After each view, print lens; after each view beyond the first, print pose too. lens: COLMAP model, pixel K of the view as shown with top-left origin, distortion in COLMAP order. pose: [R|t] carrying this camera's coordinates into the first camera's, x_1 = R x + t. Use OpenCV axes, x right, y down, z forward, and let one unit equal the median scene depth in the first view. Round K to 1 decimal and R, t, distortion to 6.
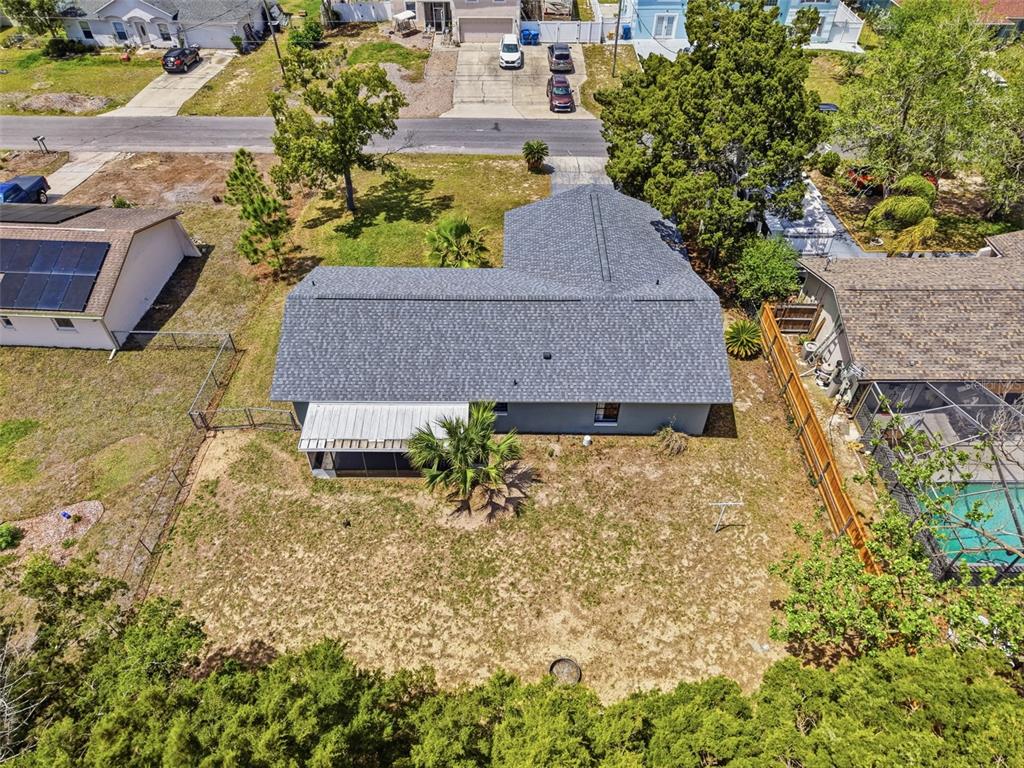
lens RADIAL K [[408.8, 0, 512.0], [0, 408.8, 384.0], [0, 0, 1]] dist [0.000785, 0.000074]
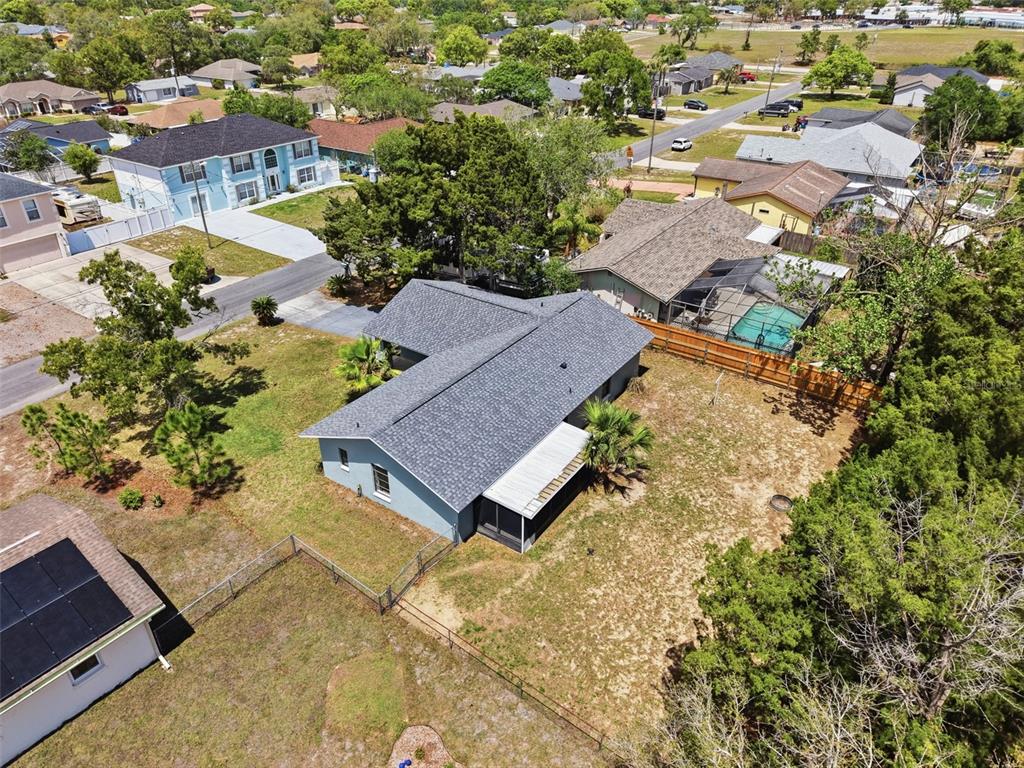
lens RADIAL K [[408.8, 0, 512.0], [0, 408.8, 384.0], [0, 0, 1]] dist [0.000785, 0.000074]
pose [[0.700701, -0.504824, 0.504153, -0.760408], [0.609912, 0.790477, -0.056162, -0.052301], [-0.370170, 0.346842, 0.861786, 0.028824]]
